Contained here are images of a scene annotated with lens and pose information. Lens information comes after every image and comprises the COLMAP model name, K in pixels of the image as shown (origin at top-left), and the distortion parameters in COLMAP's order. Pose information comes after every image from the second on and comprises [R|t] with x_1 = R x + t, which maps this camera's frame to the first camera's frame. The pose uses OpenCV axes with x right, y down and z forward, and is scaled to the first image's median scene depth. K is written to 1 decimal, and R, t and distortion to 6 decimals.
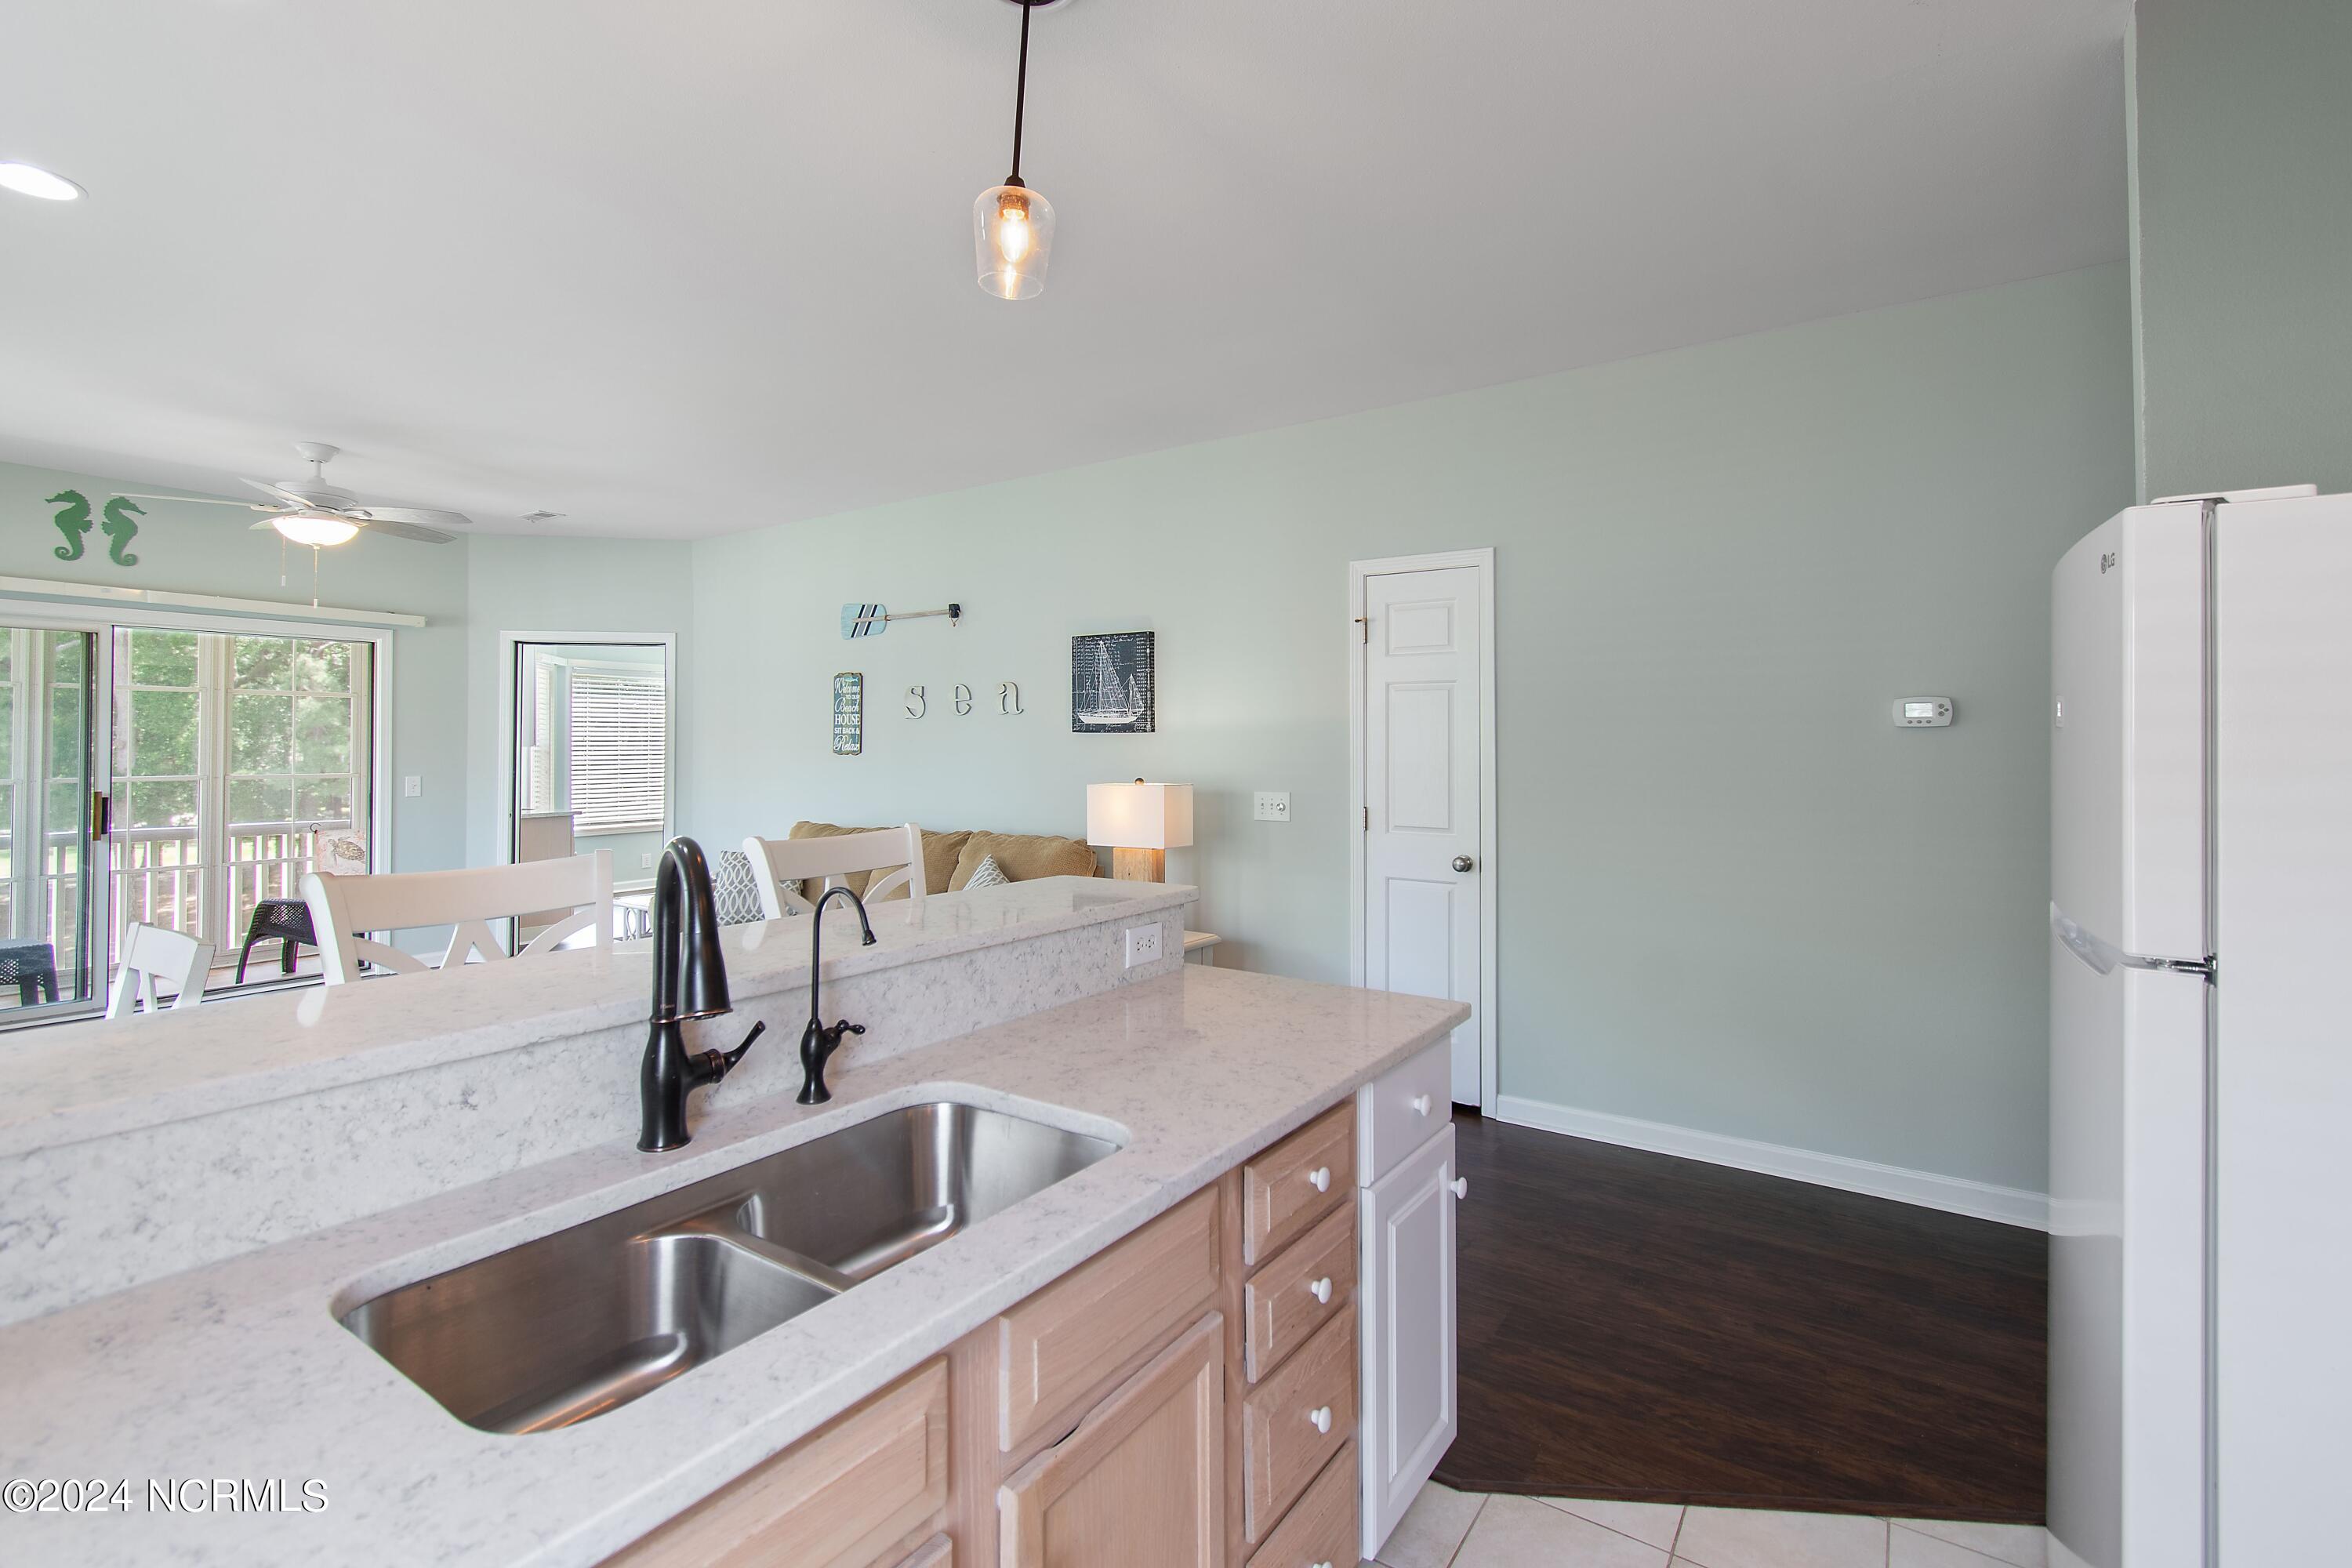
lens RADIAL K [[1054.4, 0, 1162.6], [0, 1054.4, 744.5], [0, 0, 1]] dist [0.002620, -0.000831]
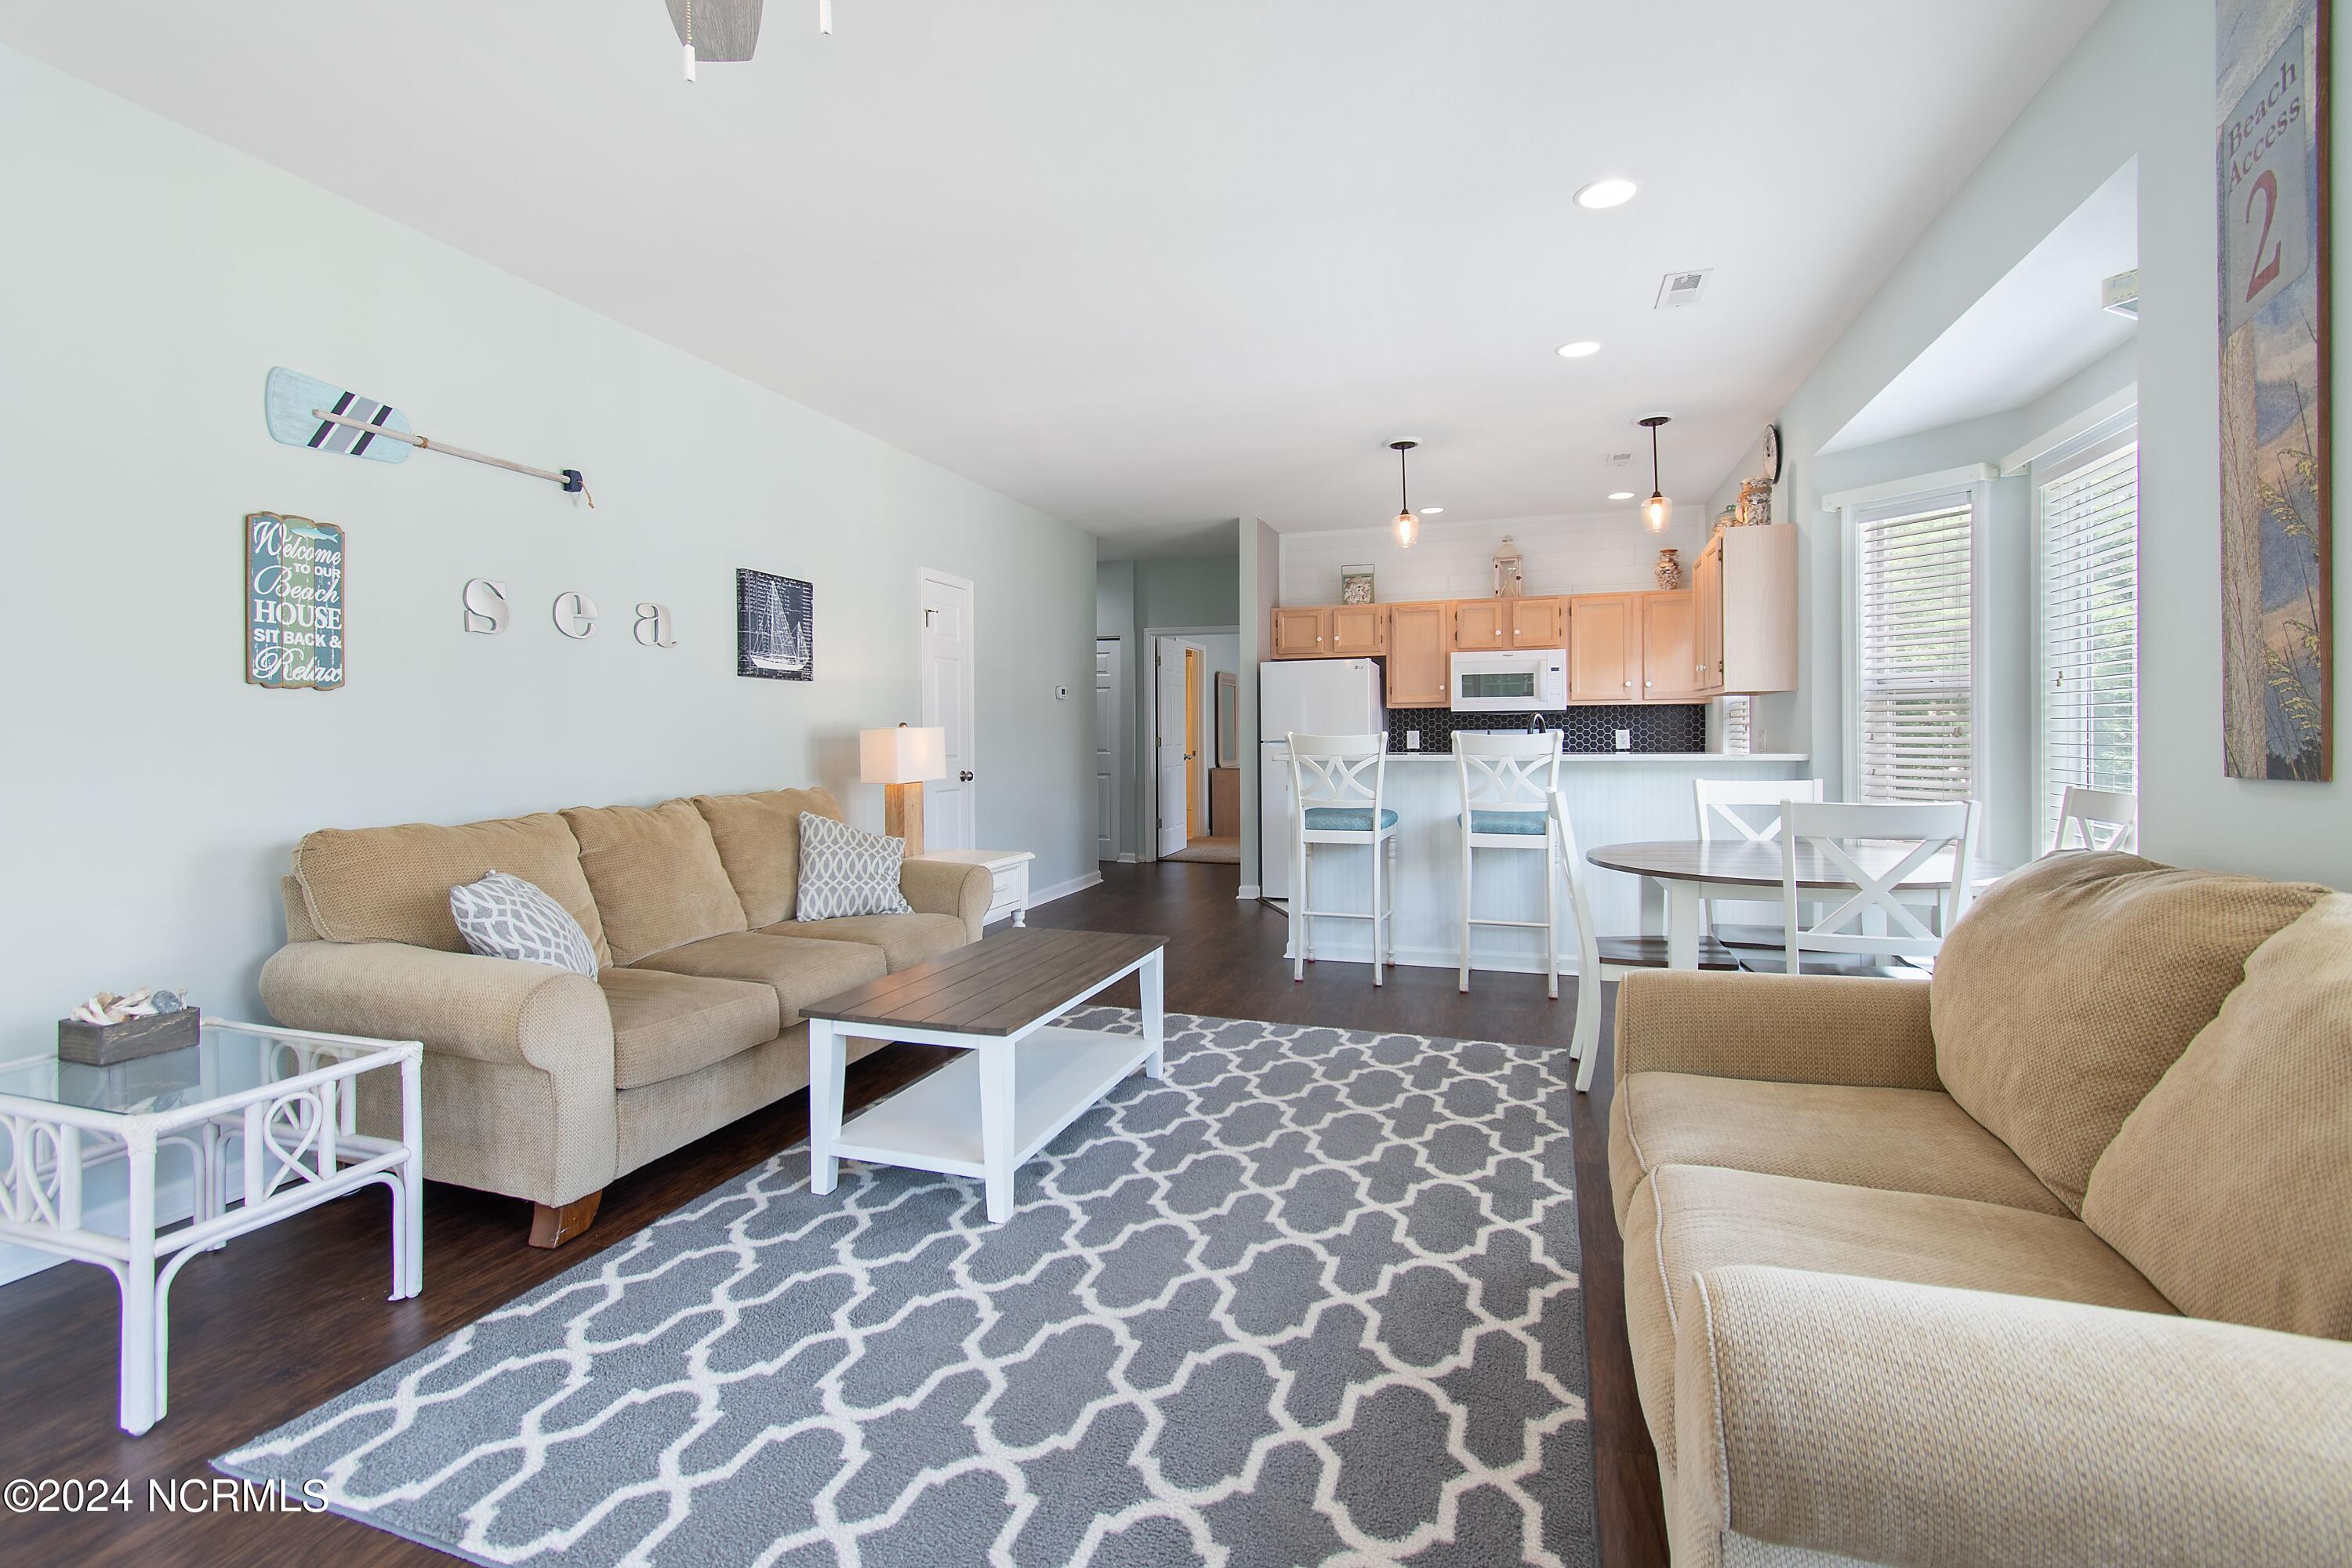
lens RADIAL K [[1054.4, 0, 1162.6], [0, 1054.4, 744.5], [0, 0, 1]] dist [0.002620, -0.000831]
pose [[-0.280833, -0.009002, 0.959714, -1.096760], [0.006570, 0.999915, 0.011302, 0.040668], [-0.959734, 0.009480, -0.280750, 0.959010]]
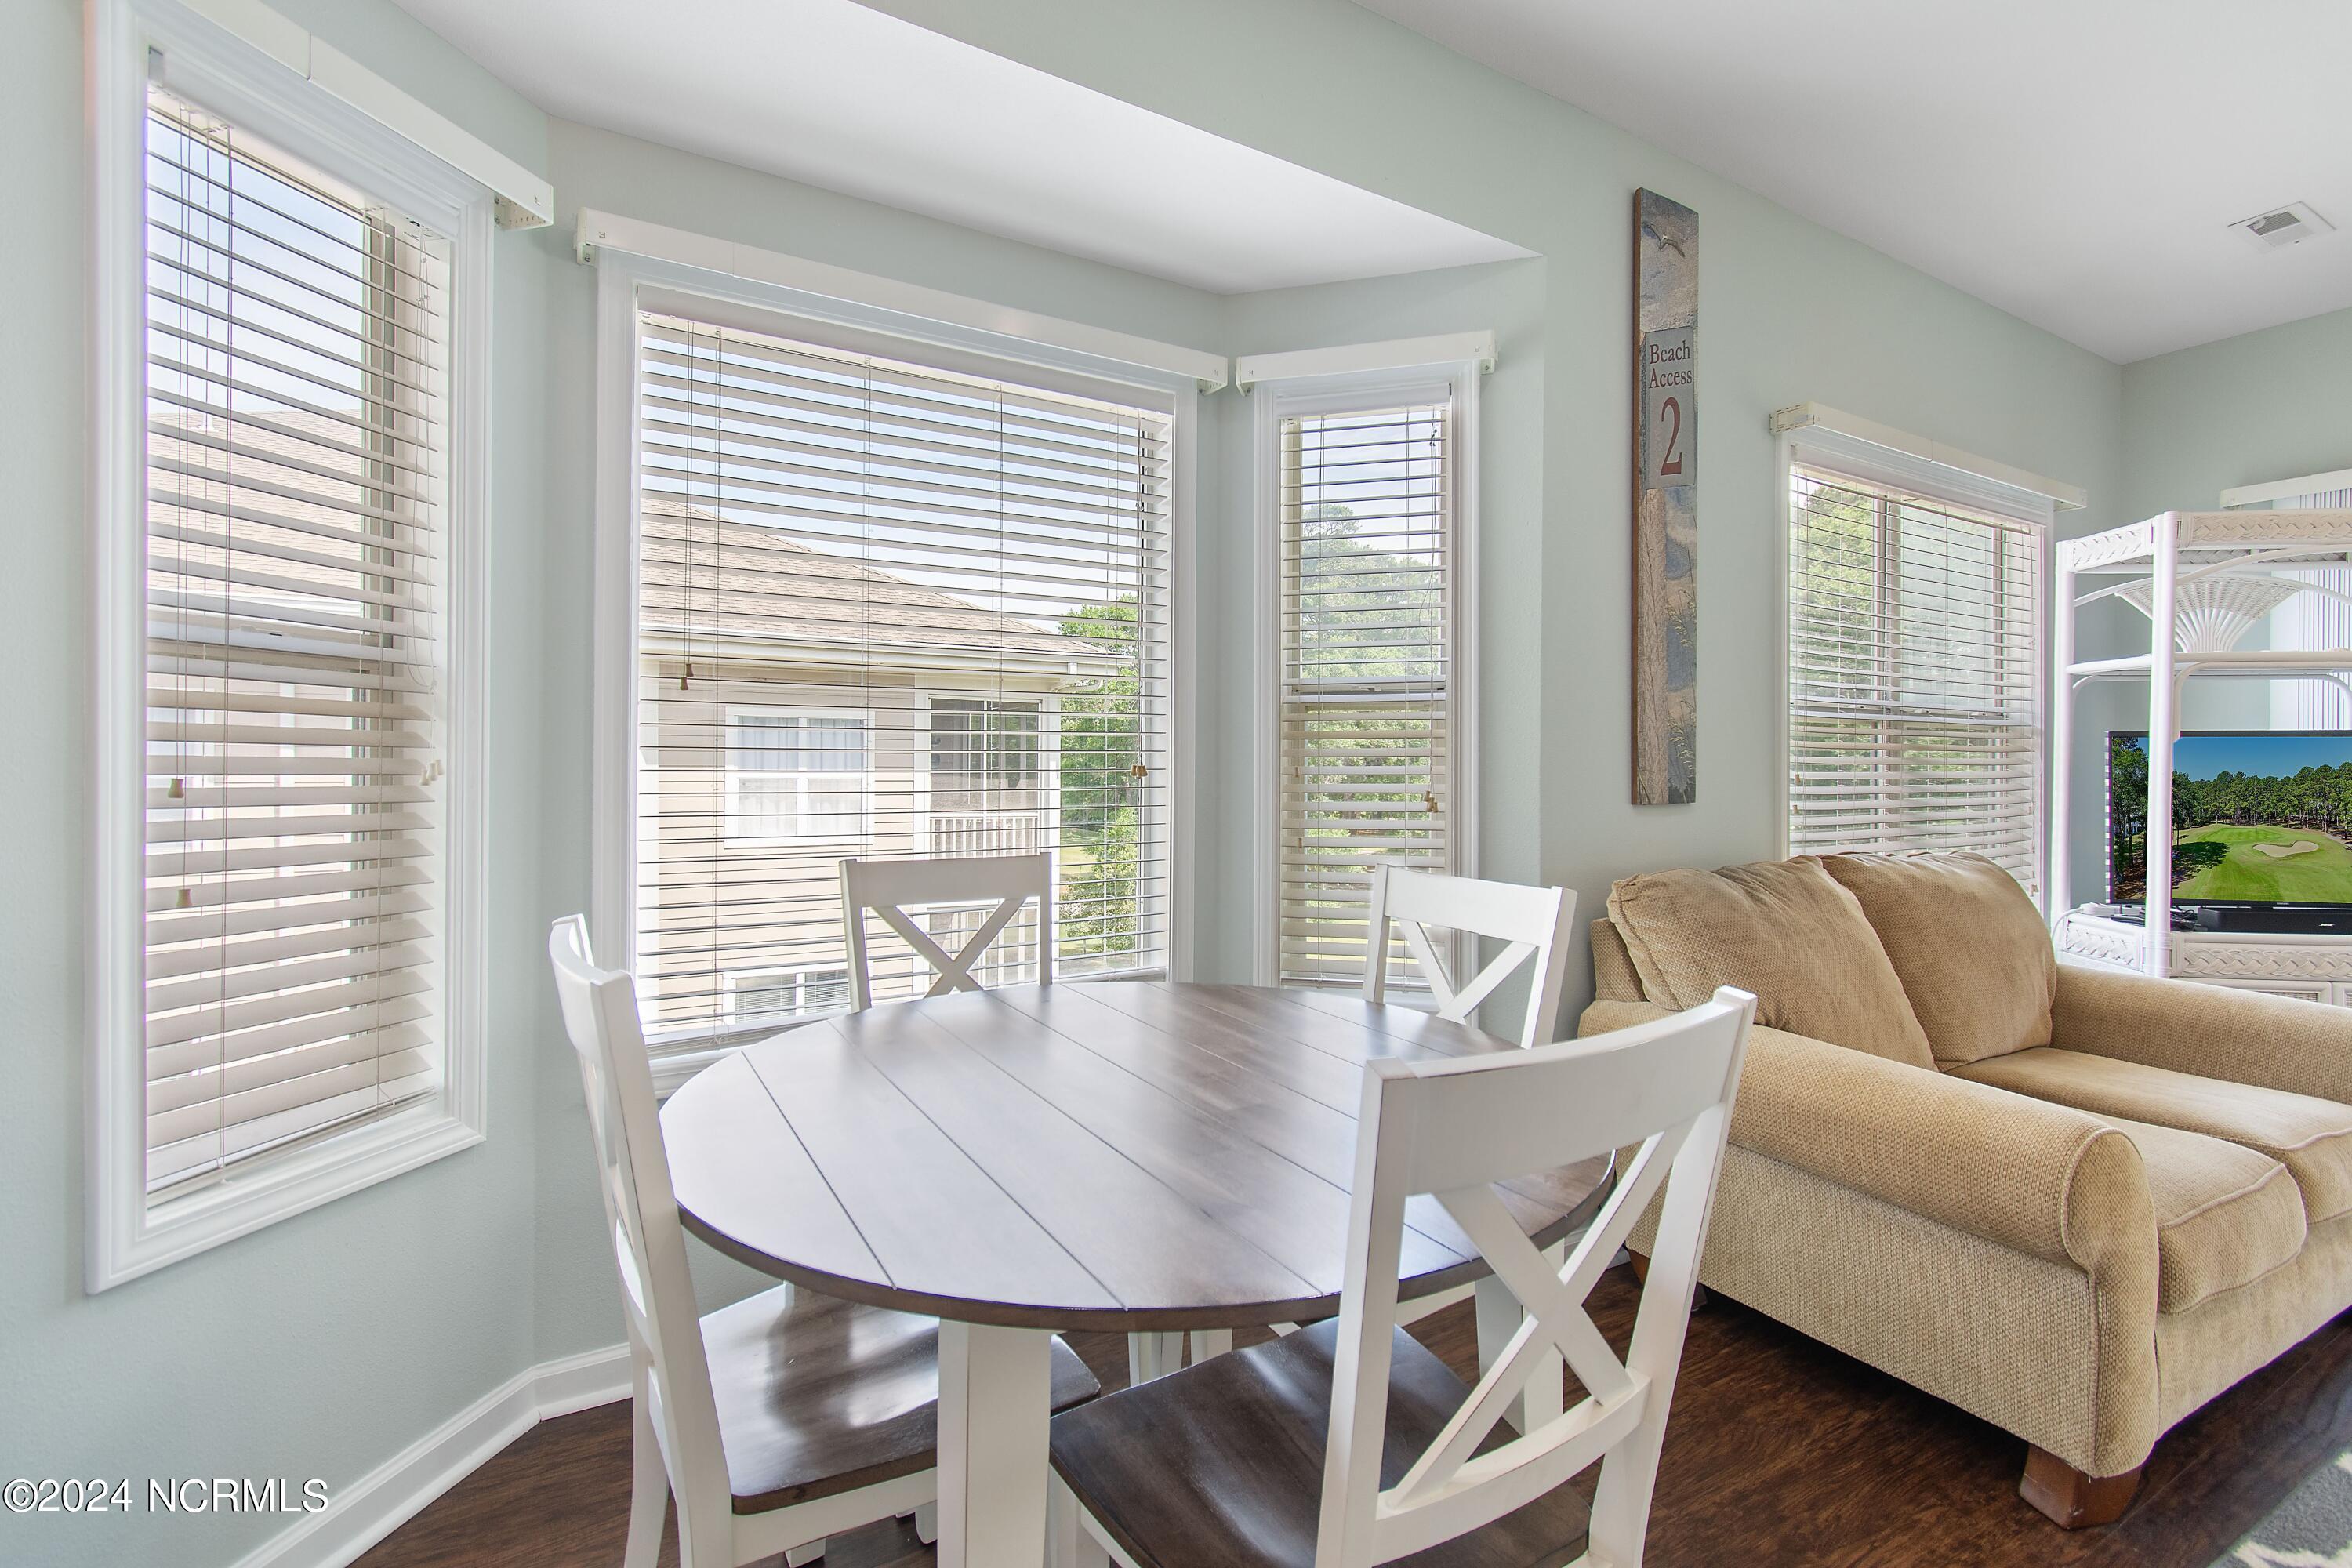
lens RADIAL K [[1070.9, 0, 1173.9], [0, 1070.9, 762.5], [0, 0, 1]] dist [0.010294, -0.000005]
pose [[-0.409038, -0.004537, -0.912506, -0.235584], [-0.006210, 0.999978, -0.002189, 0.041041], [0.912496, 0.004772, -0.409058, 0.479288]]
